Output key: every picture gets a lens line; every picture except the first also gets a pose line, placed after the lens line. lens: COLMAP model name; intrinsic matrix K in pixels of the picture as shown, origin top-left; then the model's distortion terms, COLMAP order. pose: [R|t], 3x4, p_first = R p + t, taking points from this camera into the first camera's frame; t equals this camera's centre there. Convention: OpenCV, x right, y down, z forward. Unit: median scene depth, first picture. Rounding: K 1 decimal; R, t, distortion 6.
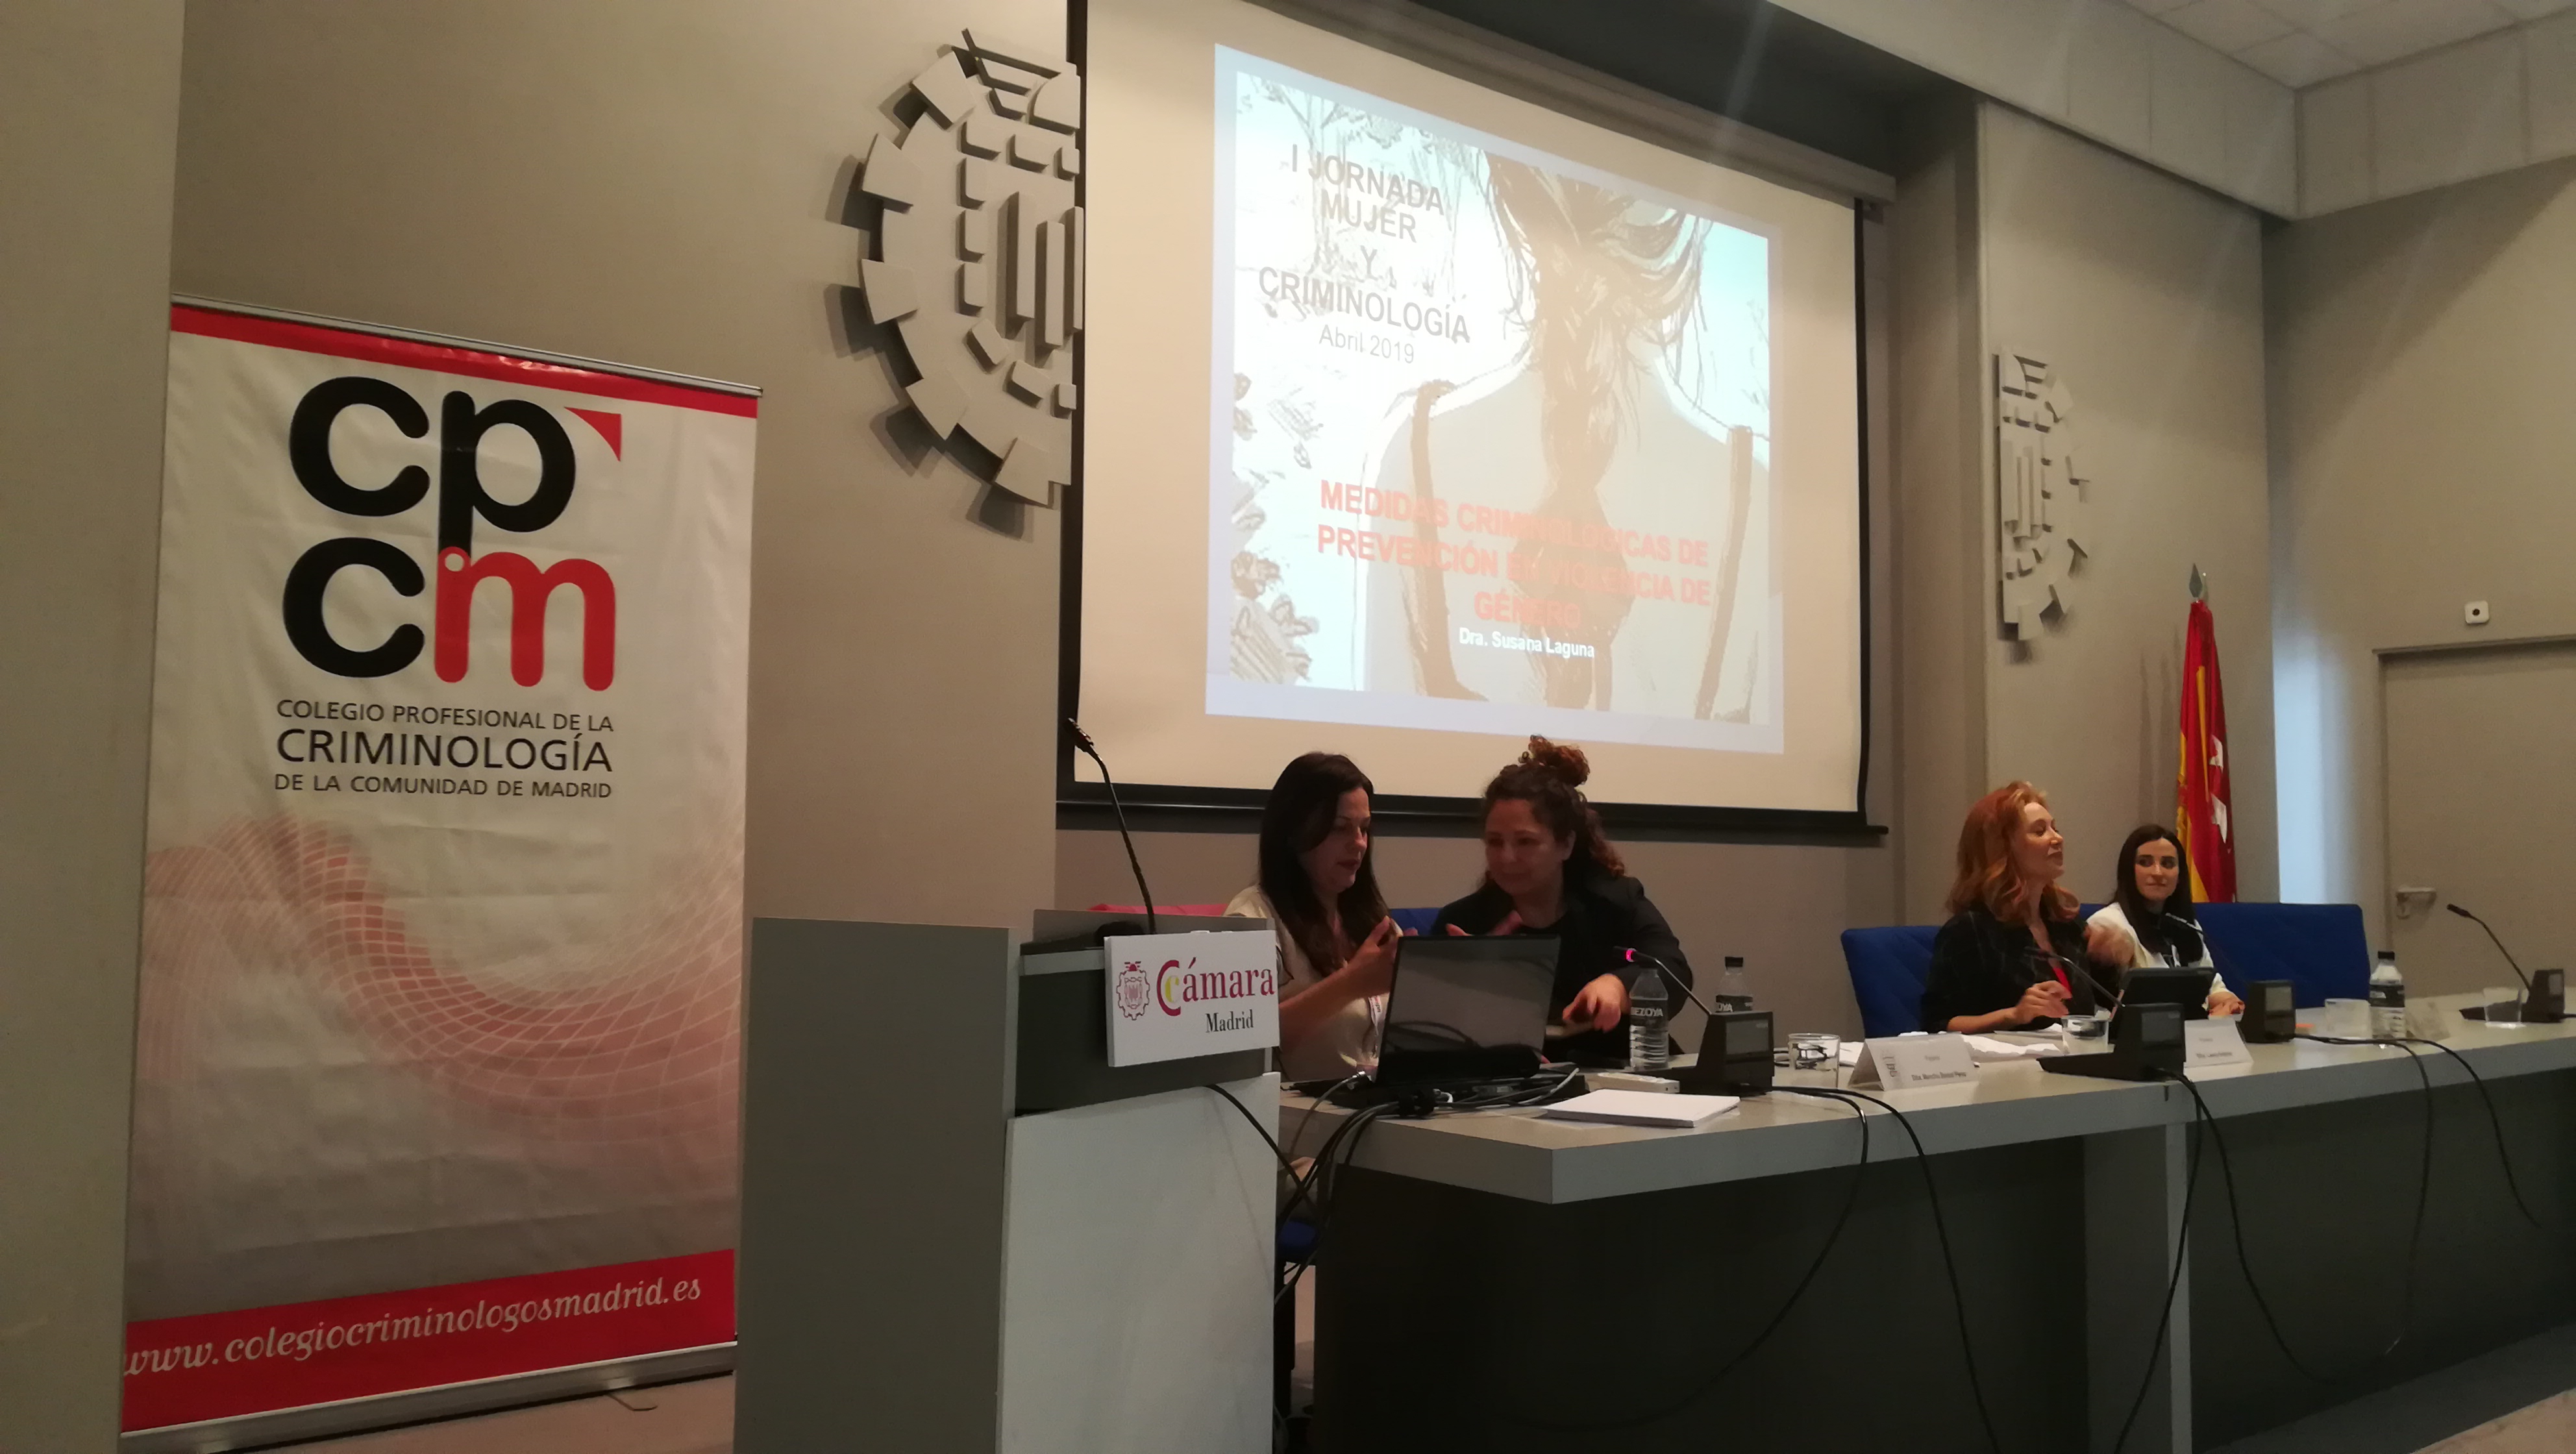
lens RADIAL K [[2000.8, 0, 1290.4], [0, 2000.8, 726.8], [0, 0, 1]] dist [0.050286, -0.033344]
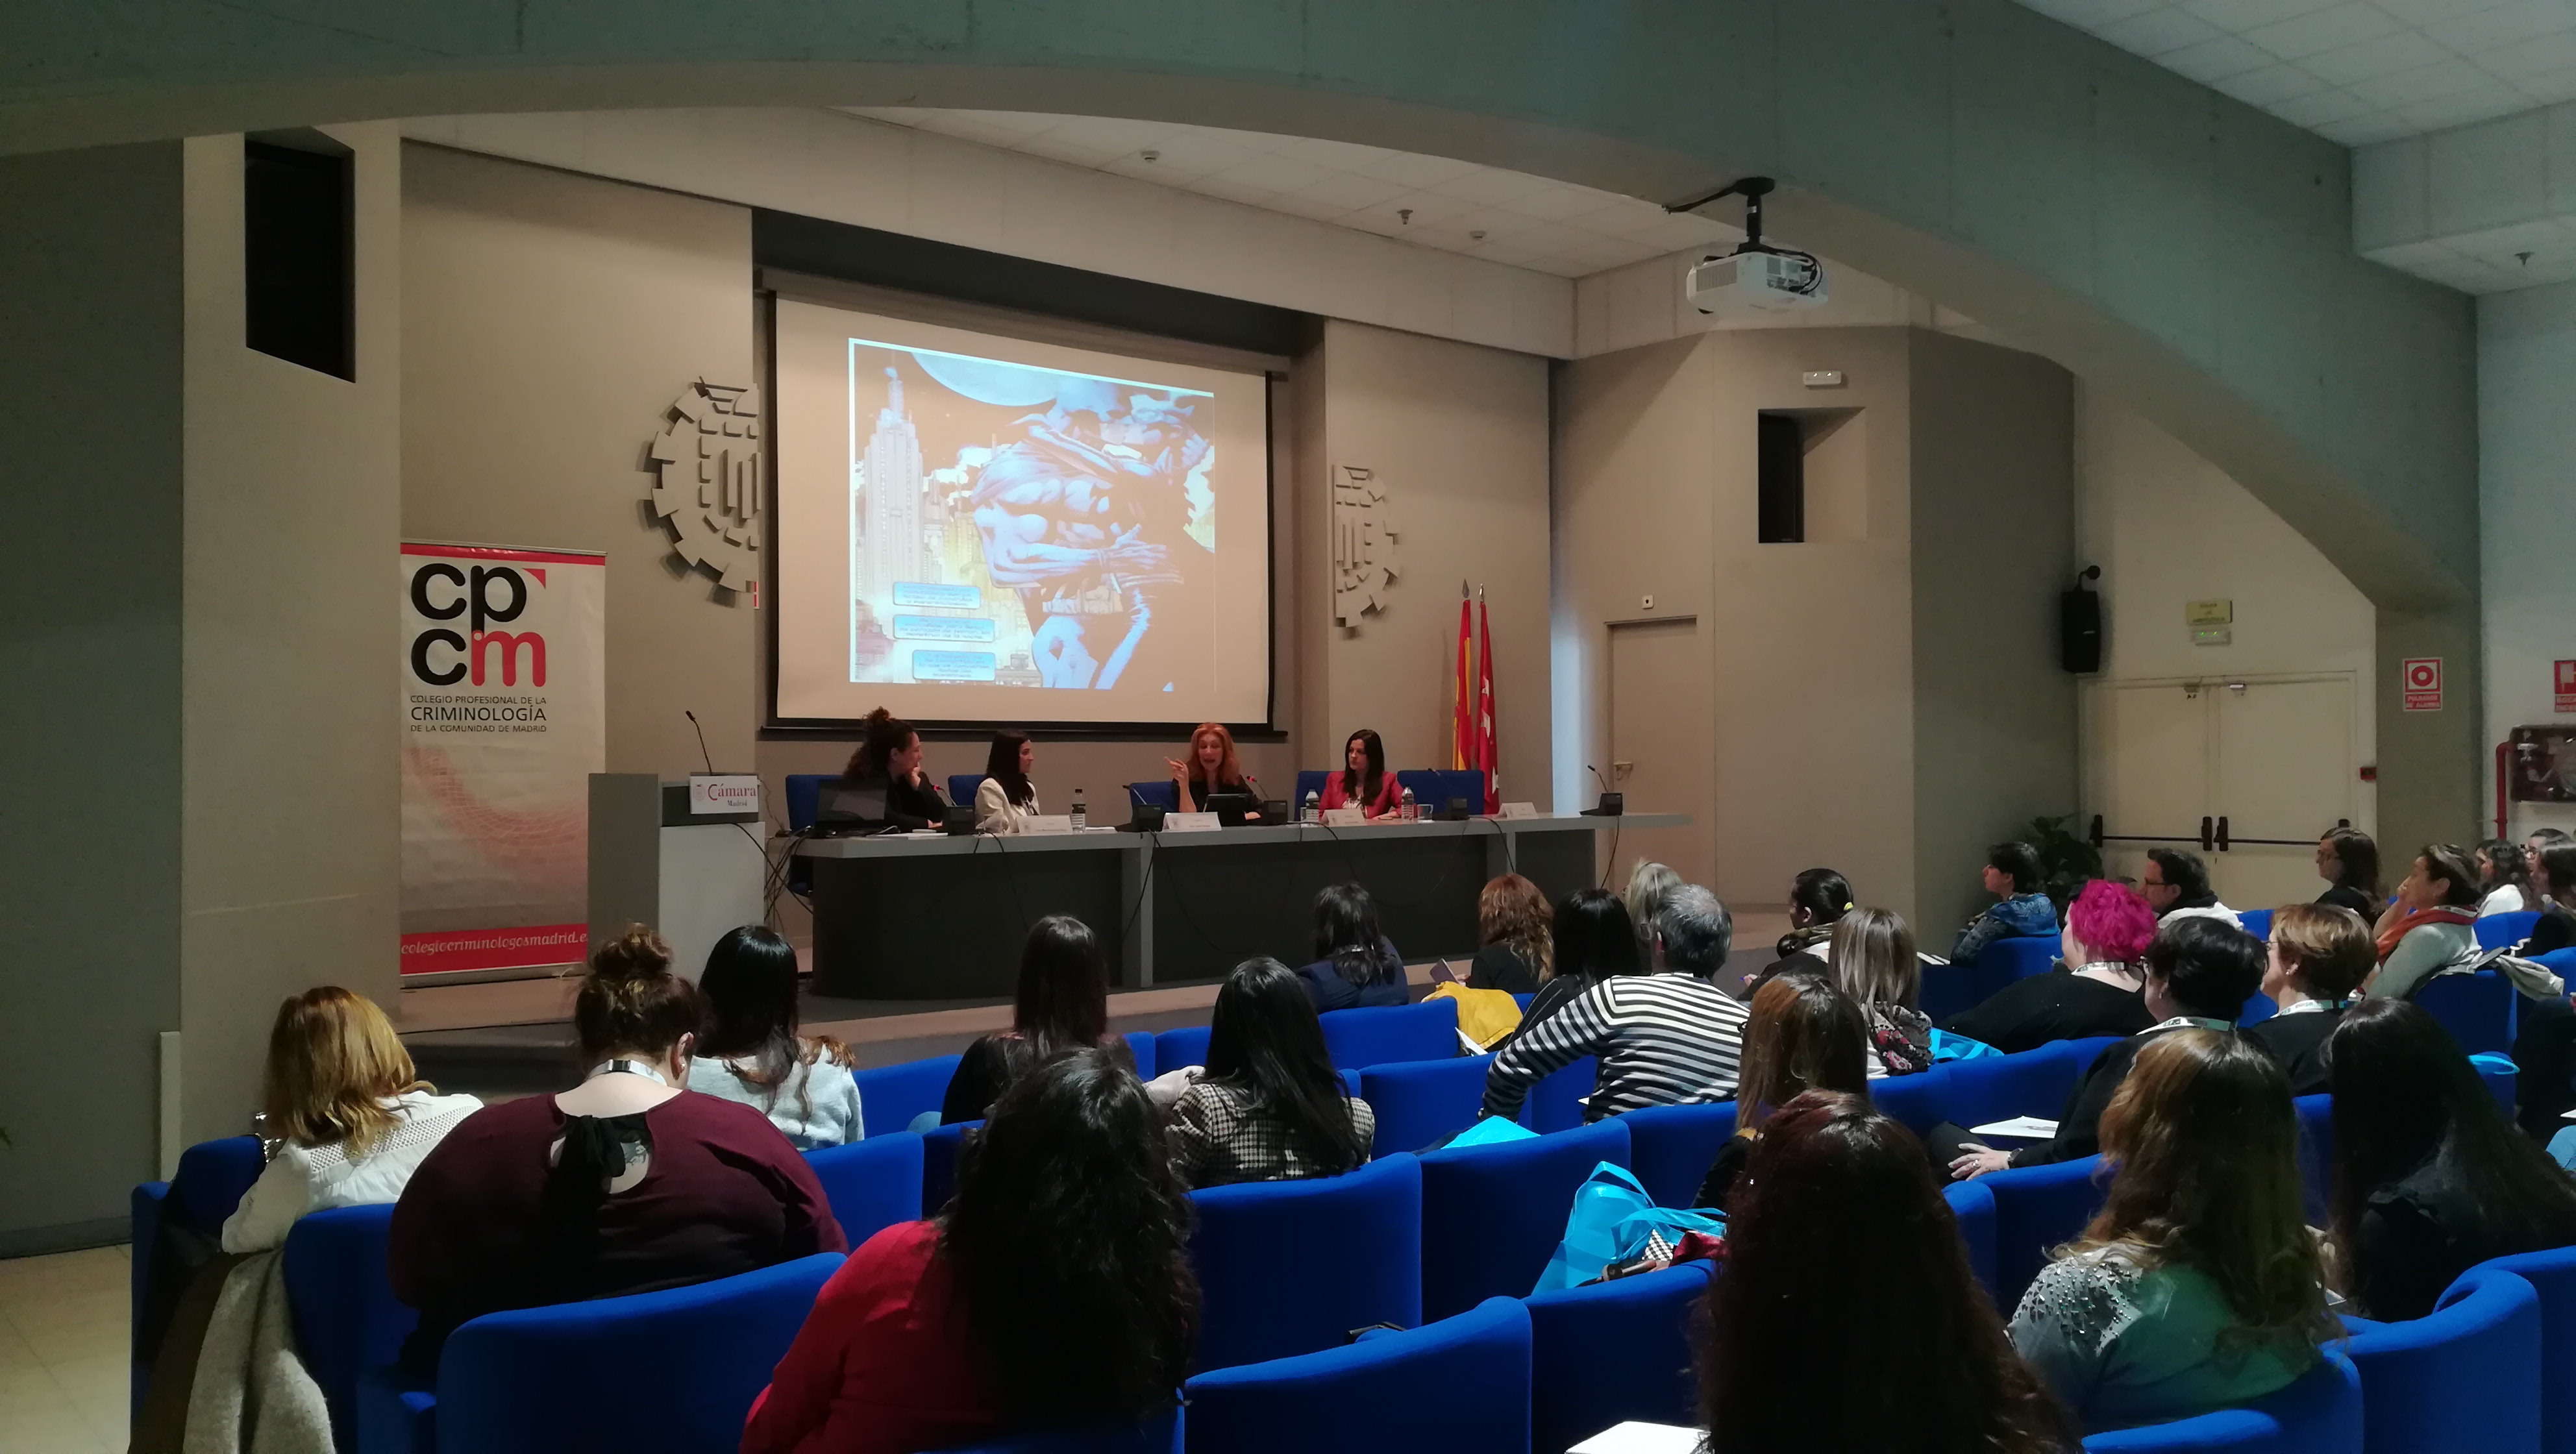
lens RADIAL K [[2000.8, 0, 1295.2], [0, 2000.8, 742.0], [0, 0, 1]] dist [0.050286, -0.033344]
pose [[0.999653, -0.013041, 0.022896, 0.451677], [0.011693, 0.998244, 0.058078, -0.073791], [-0.023613, -0.057790, 0.998049, -1.280975]]
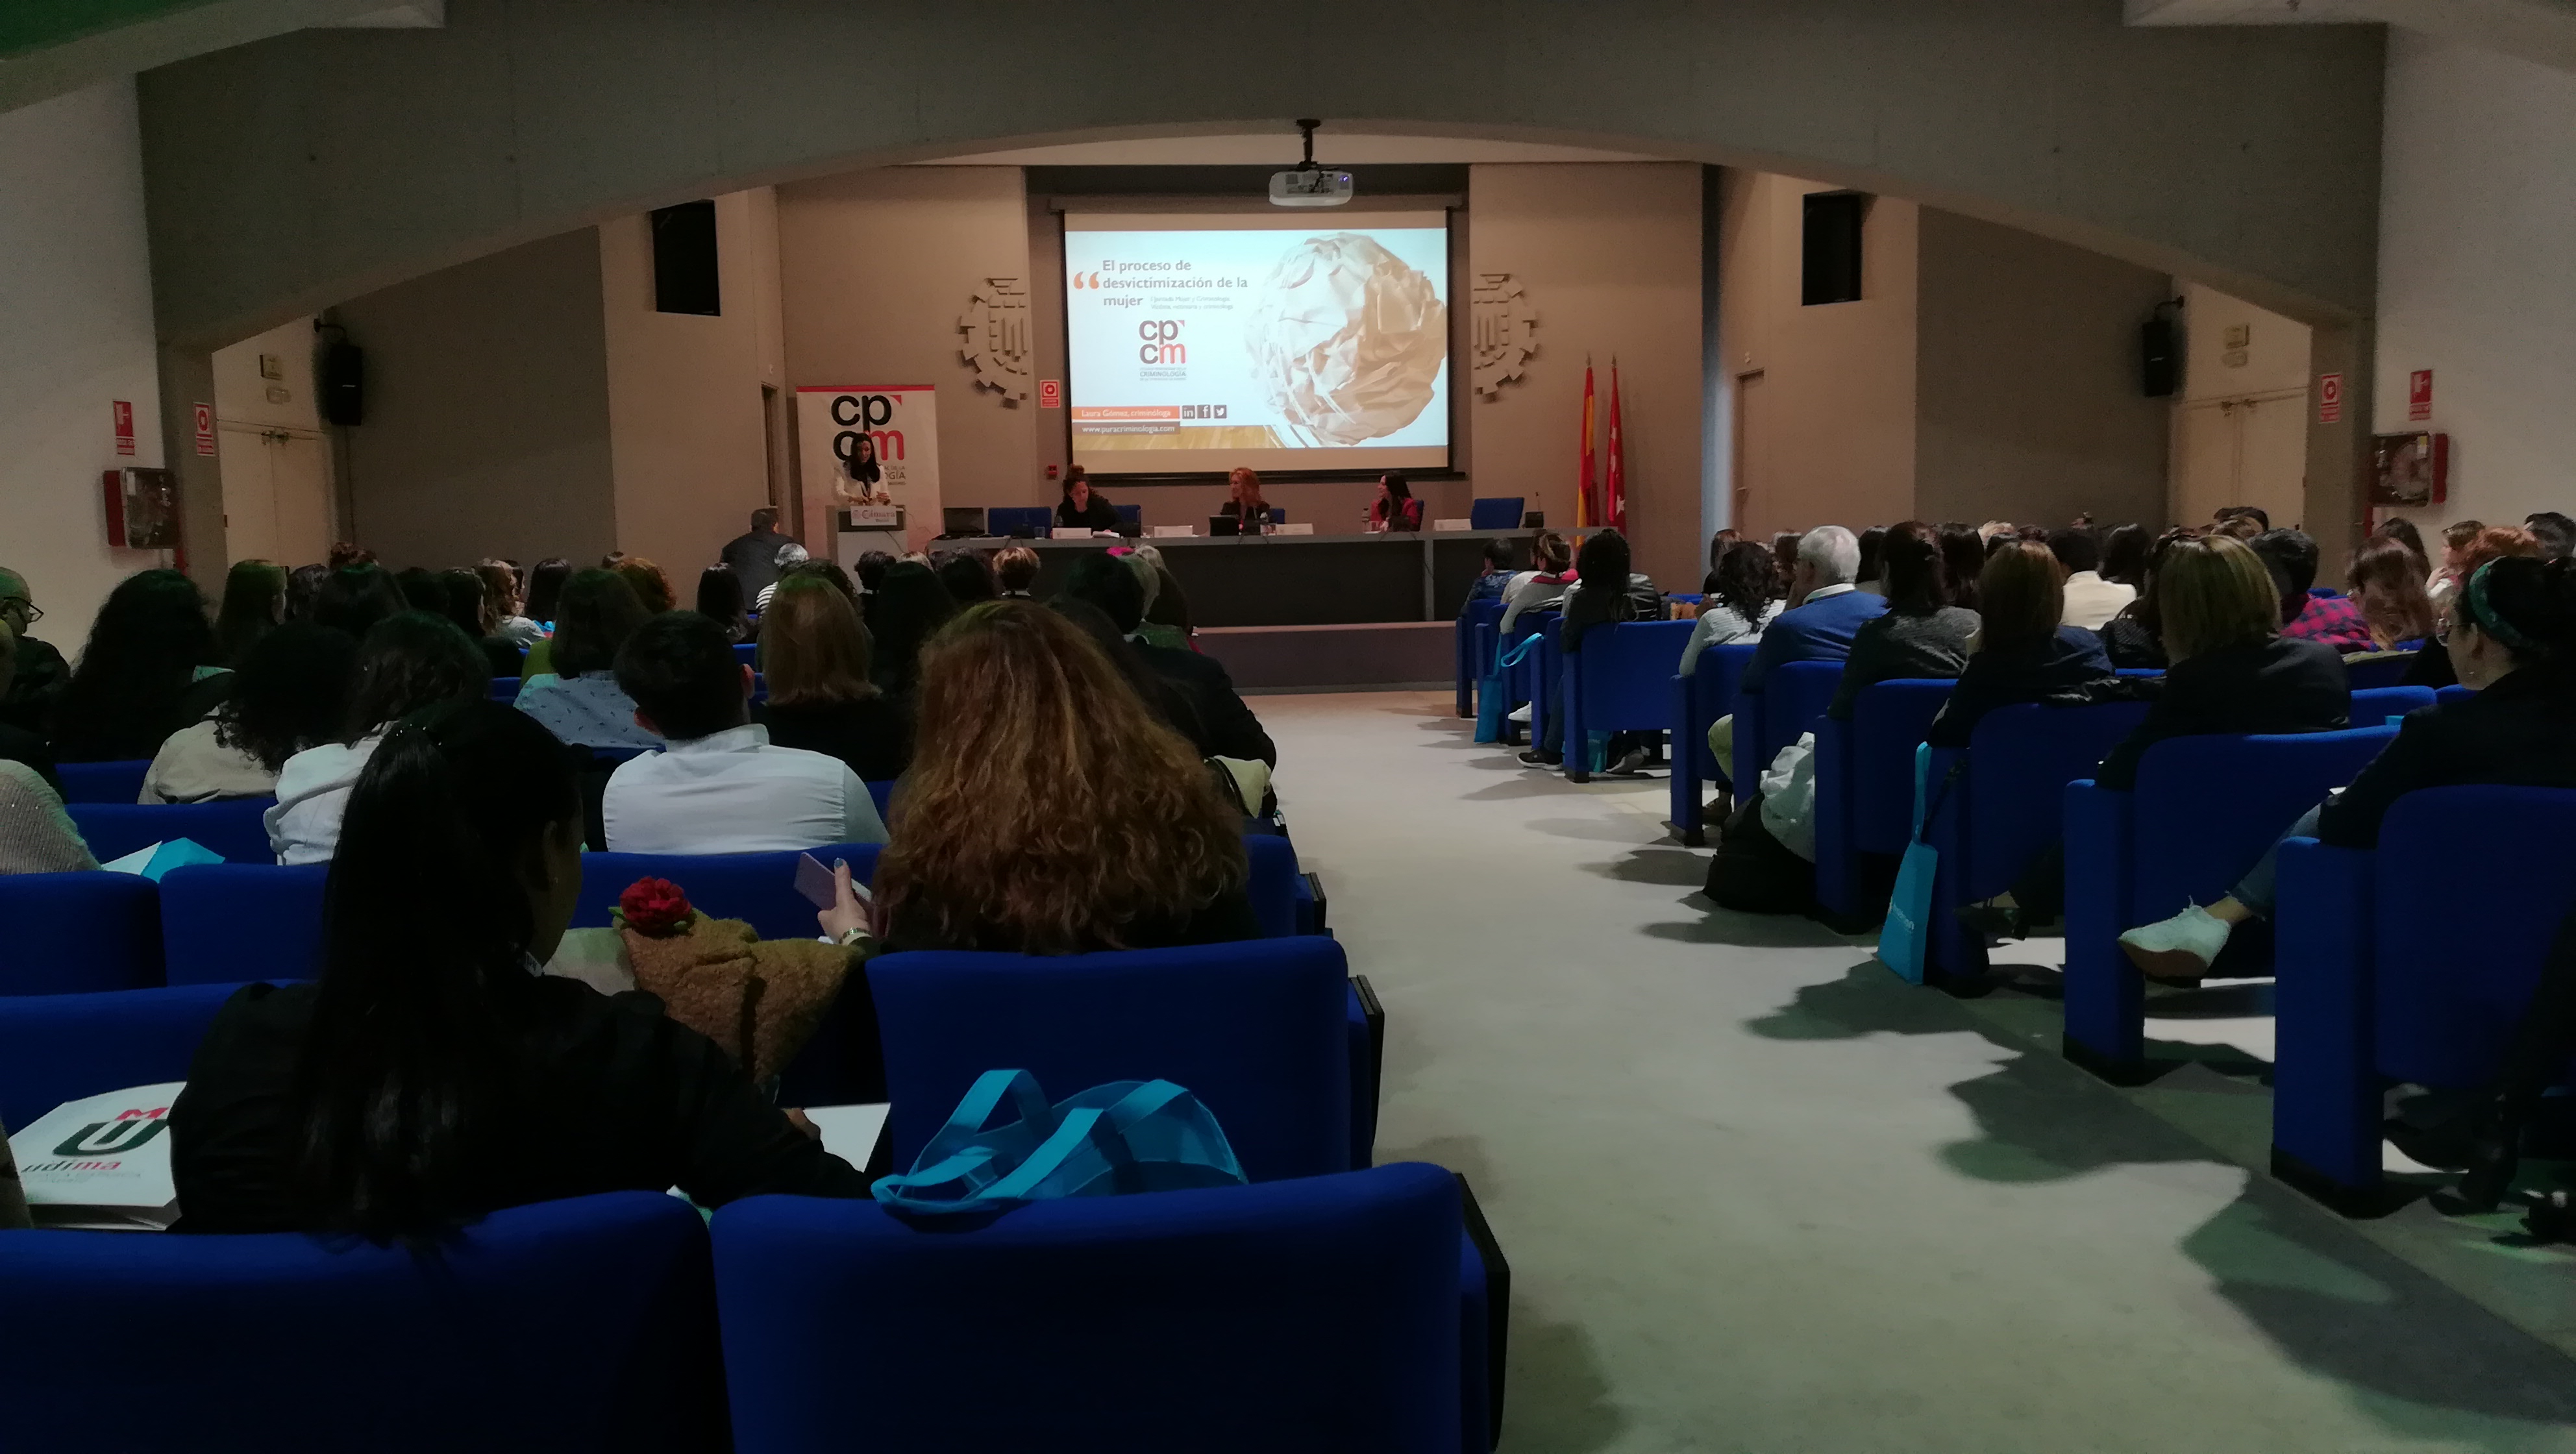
lens RADIAL K [[2000.8, 0, 1278.6], [0, 2000.8, 737.0], [0, 0, 1]] dist [0.050286, -0.033344]
pose [[0.819349, 0.035647, -0.572186, 2.585677], [0.065010, 0.985850, 0.154509, -0.041302], [0.569597, -0.163794, 0.805438, -1.944817]]
